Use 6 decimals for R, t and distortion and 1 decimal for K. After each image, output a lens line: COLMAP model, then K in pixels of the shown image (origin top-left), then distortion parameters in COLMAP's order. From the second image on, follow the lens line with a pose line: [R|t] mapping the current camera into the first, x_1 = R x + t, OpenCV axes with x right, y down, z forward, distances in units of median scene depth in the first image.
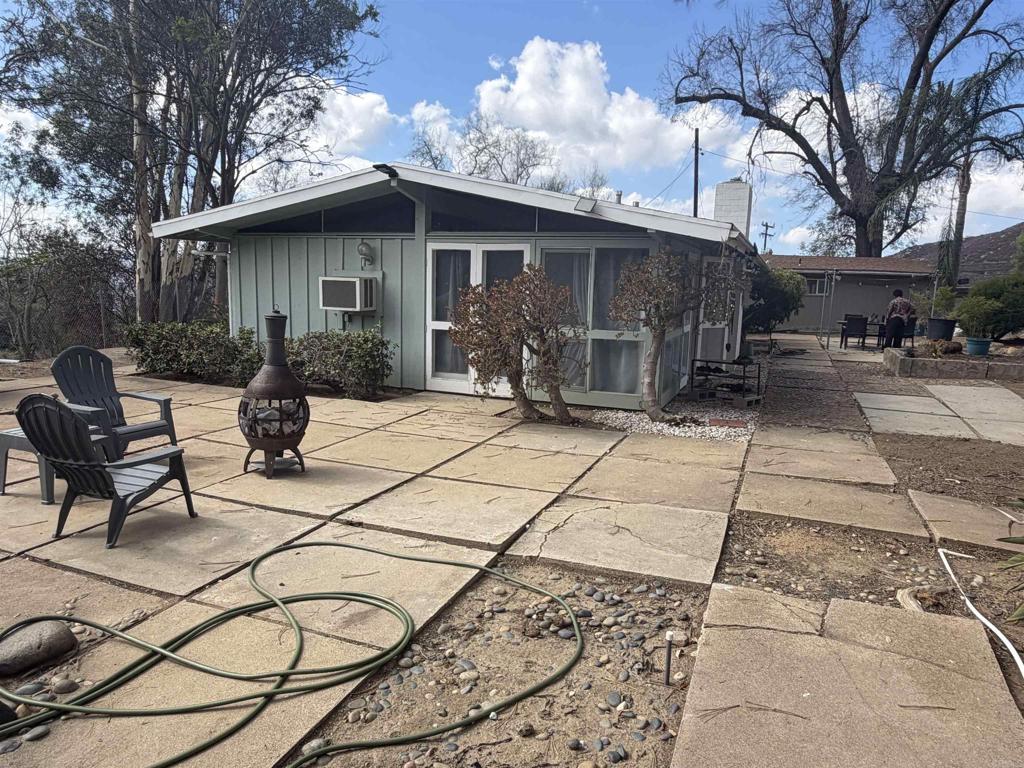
lens RADIAL K [[692.2, 0, 513.0], [0, 692.2, 385.6], [0, 0, 1]] dist [0.003201, -0.000047]
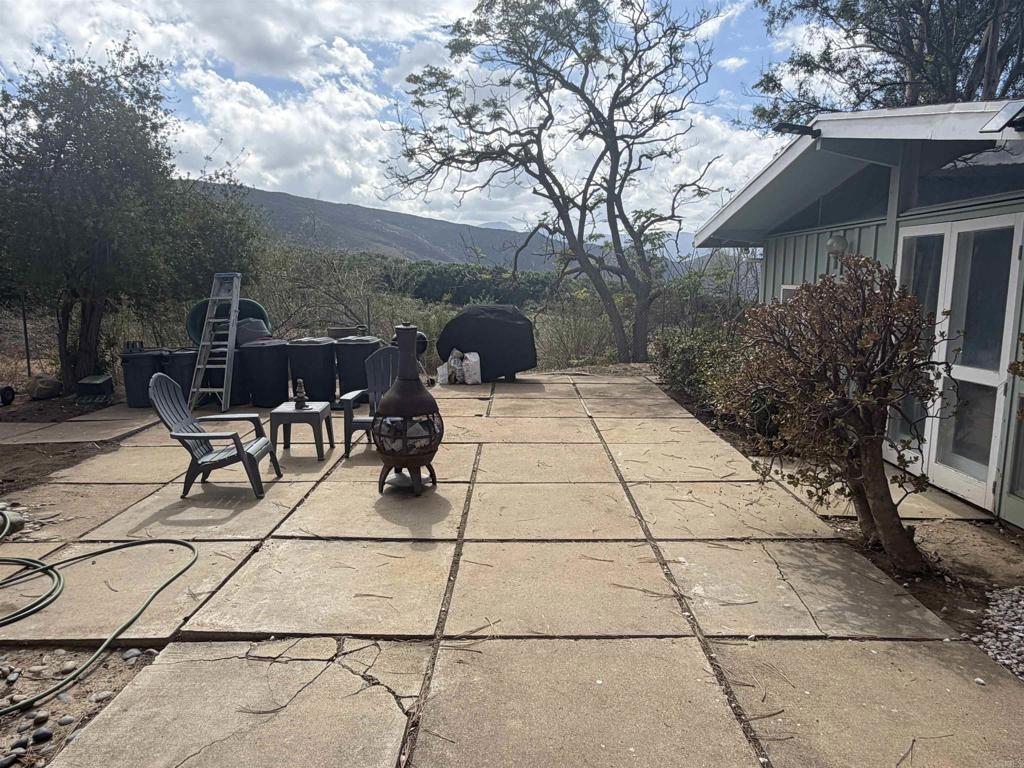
lens RADIAL K [[692.2, 0, 513.1], [0, 692.2, 382.0], [0, 0, 1]] dist [0.003201, -0.000047]
pose [[0.358990, 0.112348, -0.926555, 0.631320], [-0.129146, 0.989159, 0.069902, -0.117079], [0.924363, 0.094567, 0.369607, 0.808028]]
